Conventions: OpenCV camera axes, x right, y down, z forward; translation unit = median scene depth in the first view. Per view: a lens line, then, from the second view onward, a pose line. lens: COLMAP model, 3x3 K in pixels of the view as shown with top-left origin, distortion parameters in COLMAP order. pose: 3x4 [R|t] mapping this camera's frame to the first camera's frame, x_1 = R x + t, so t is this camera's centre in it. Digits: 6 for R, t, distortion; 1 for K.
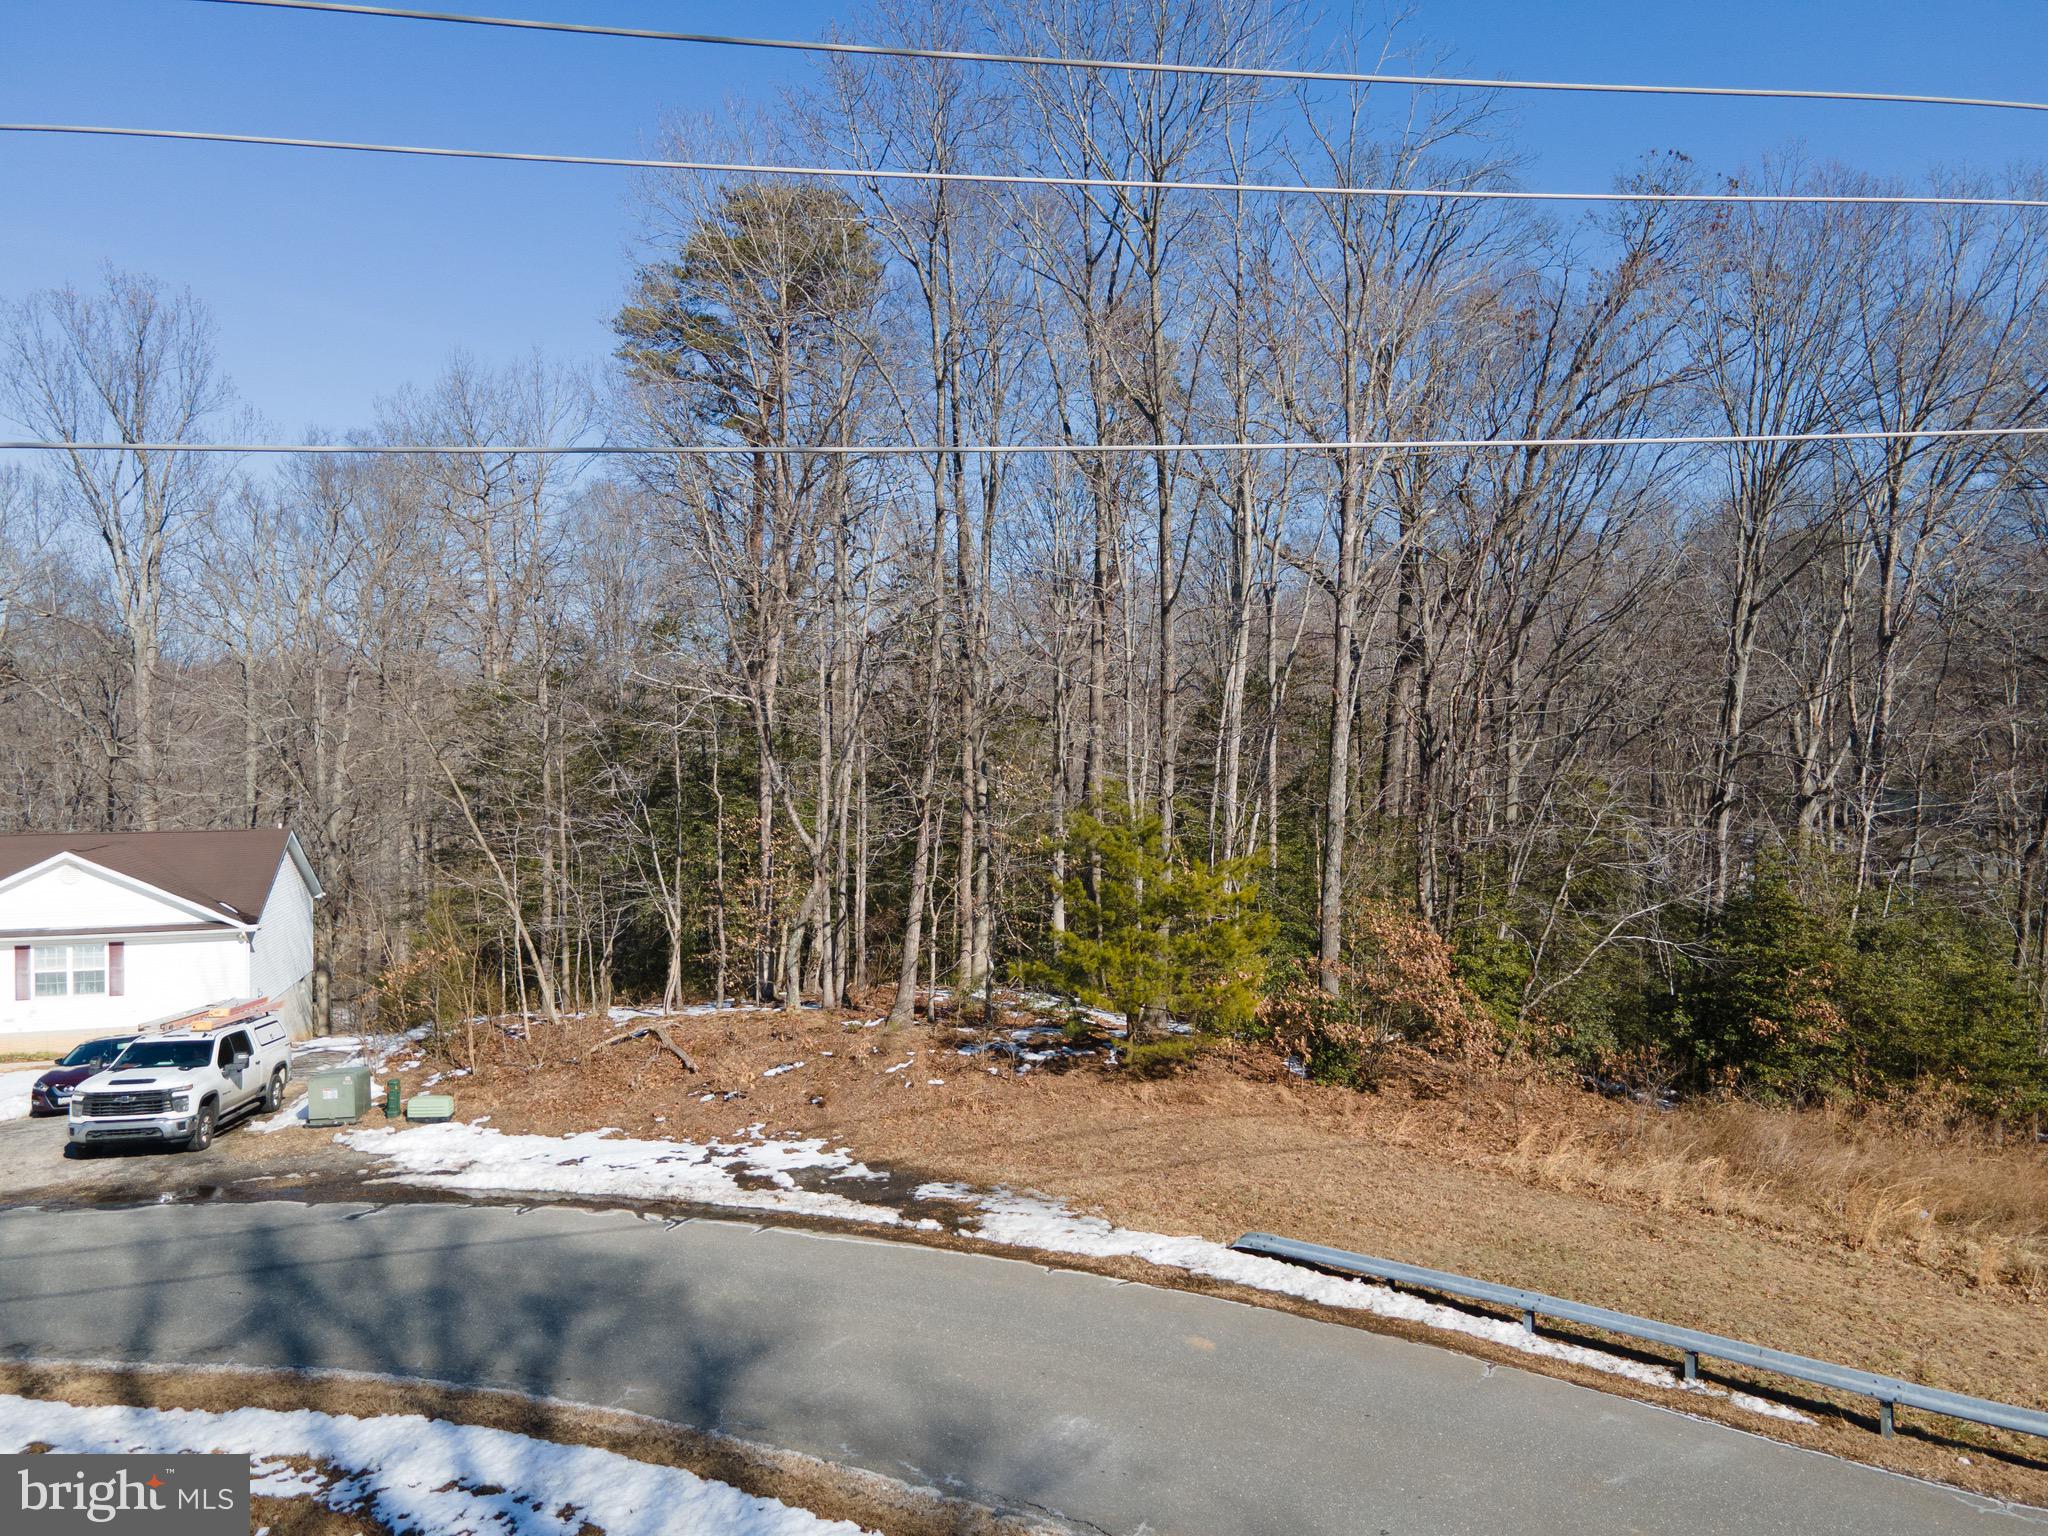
lens RADIAL K [[1507.7, 0, 1022.6], [0, 1507.7, 705.0], [0, 0, 1]] dist [0.028188, 0.008519]
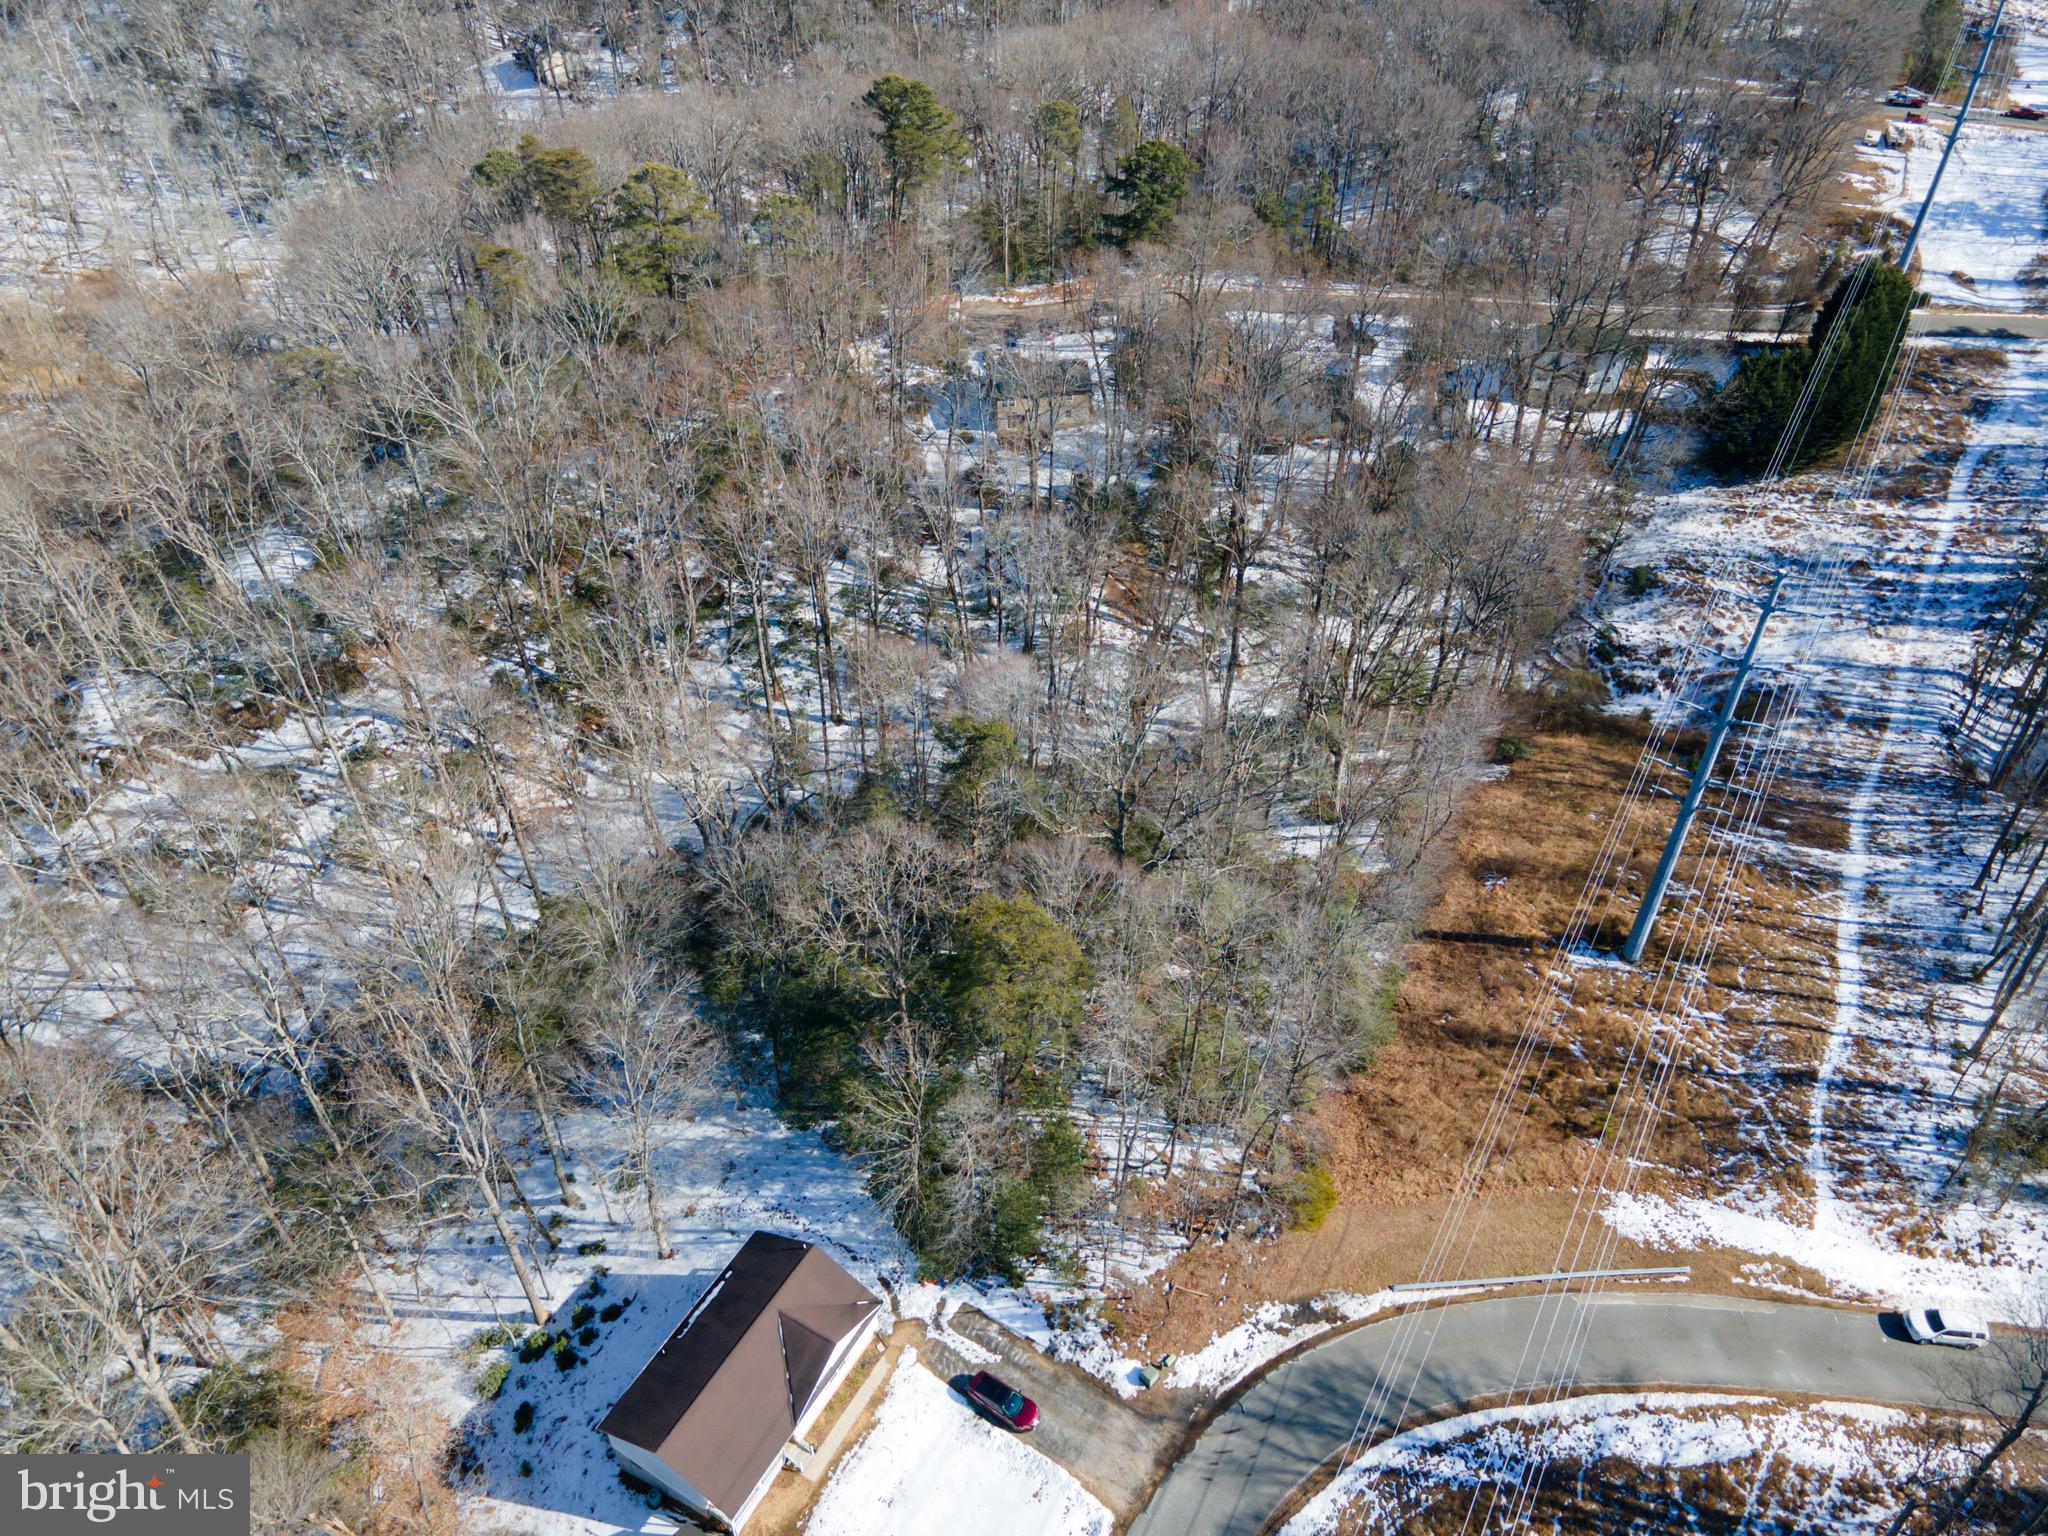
lens RADIAL K [[1494.8, 0, 1024.0], [0, 1494.8, 768.0], [0, 0, 1]] dist [0.026888, 0.026989]
pose [[0.711573, -0.463095, 0.528400, -1.907903], [-0.014342, 0.742321, 0.669891, -3.152569], [-0.702465, -0.484255, 0.521574, 0.142723]]
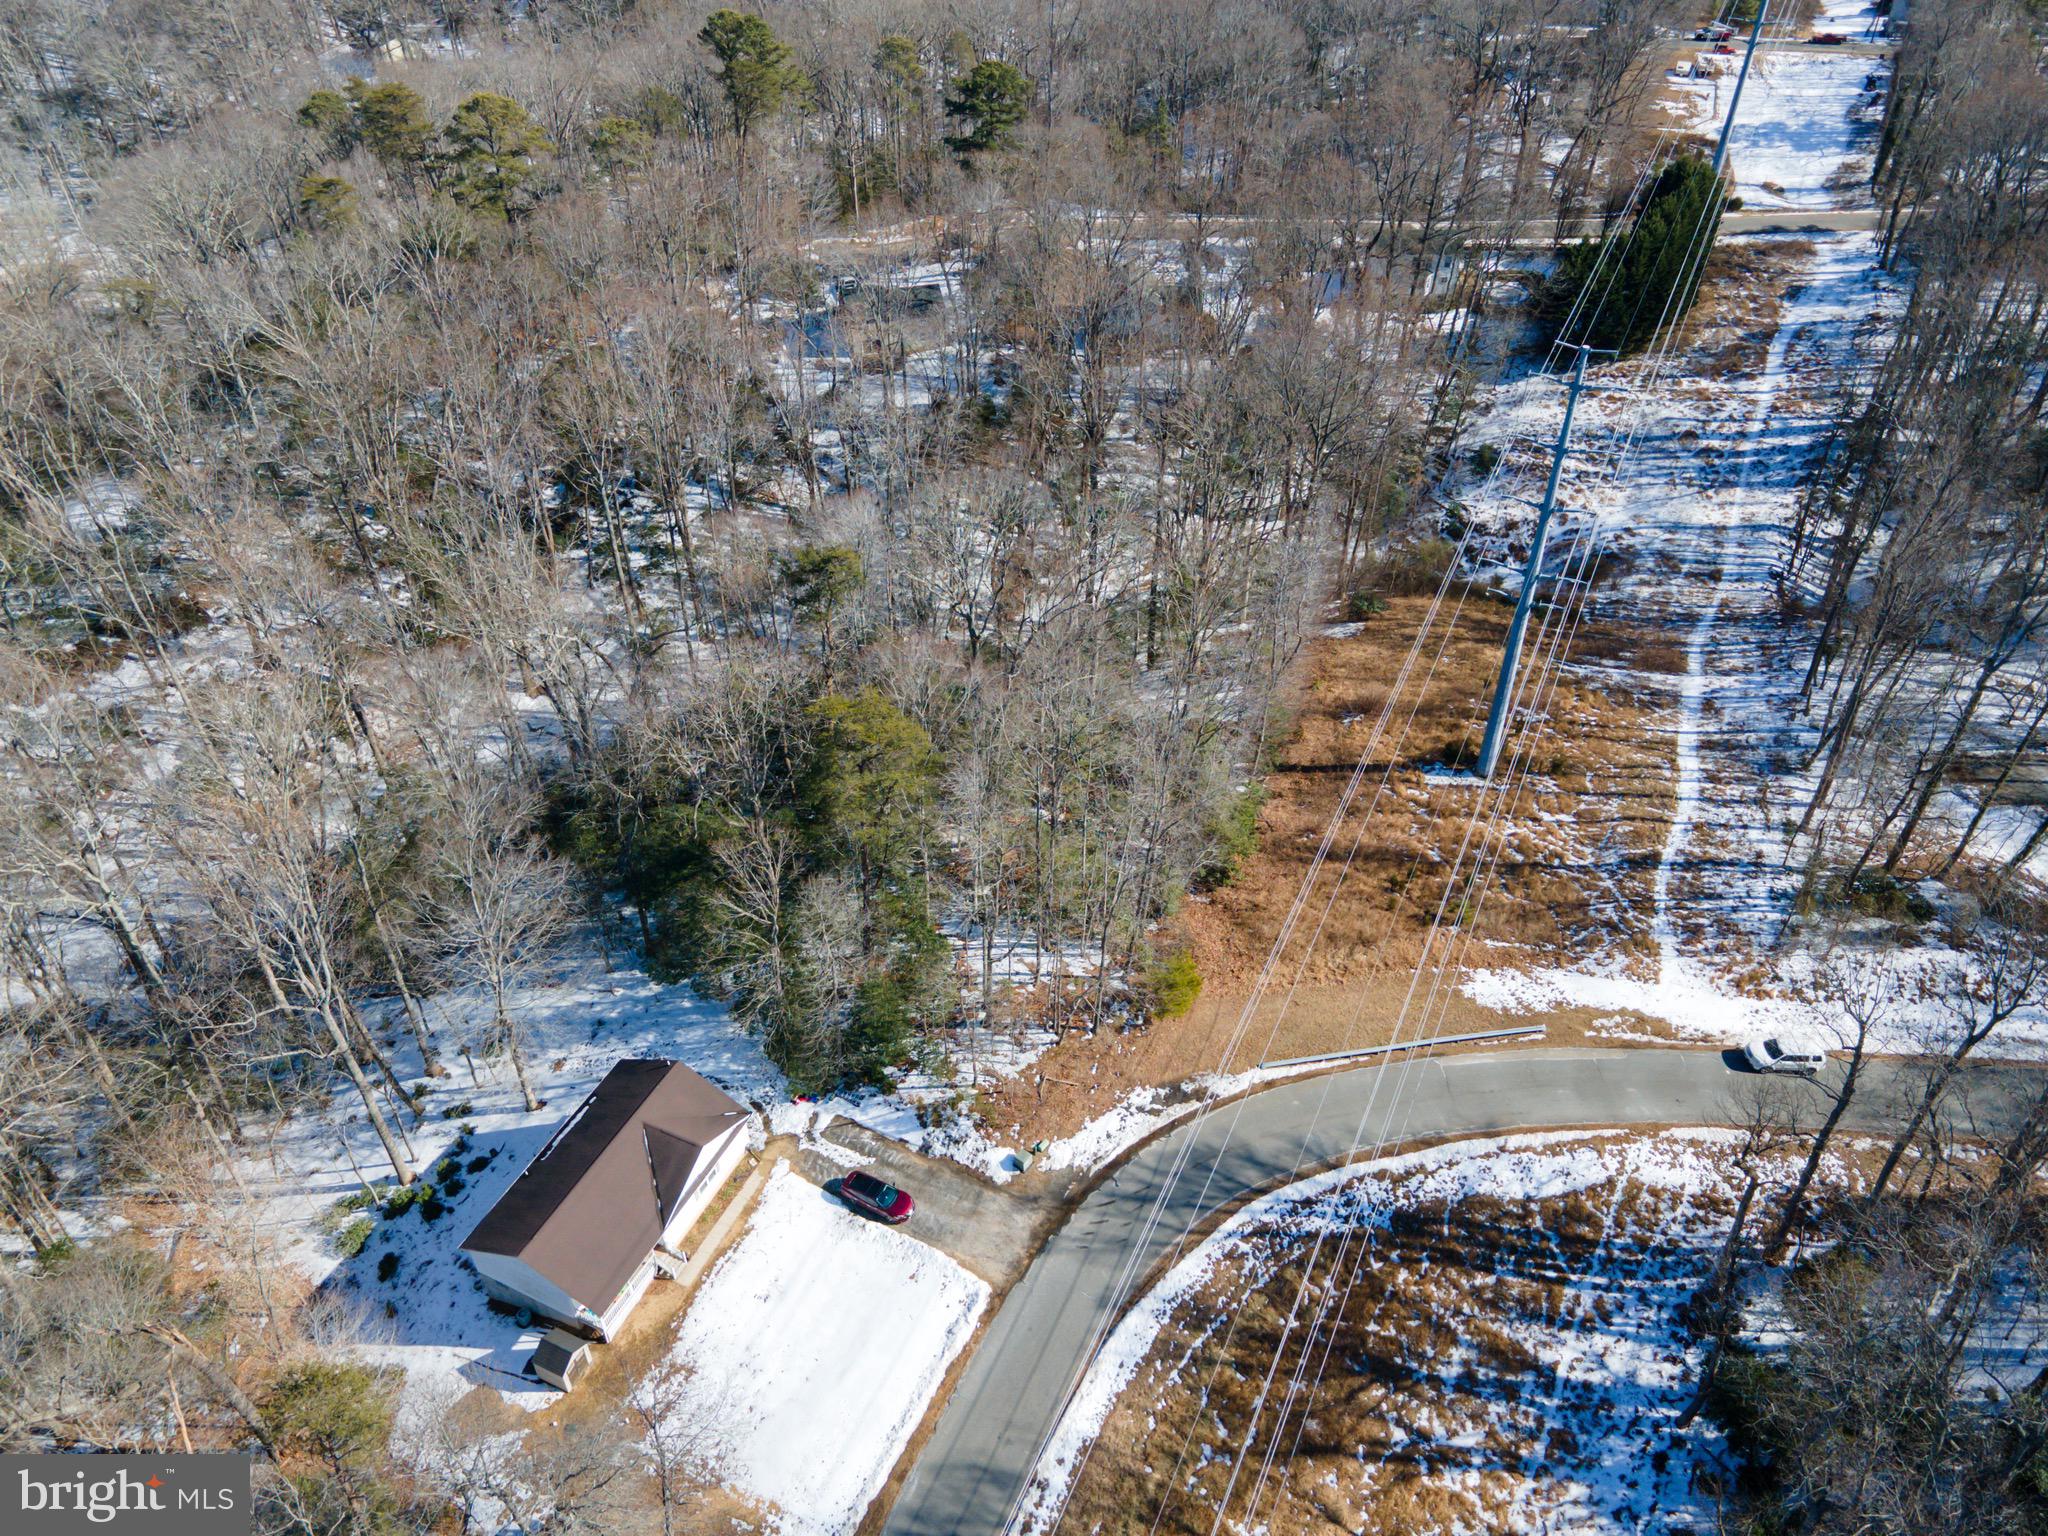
lens RADIAL K [[1498.3, 0, 1024.0], [0, 1498.3, 768.0], [0, 0, 1]] dist [-0.007576, 0.099875]
pose [[0.649050, -0.492223, 0.580043, -2.079637], [-0.005886, 0.759195, 0.650837, -2.716774], [-0.760723, -0.425840, 0.489858, -0.248675]]
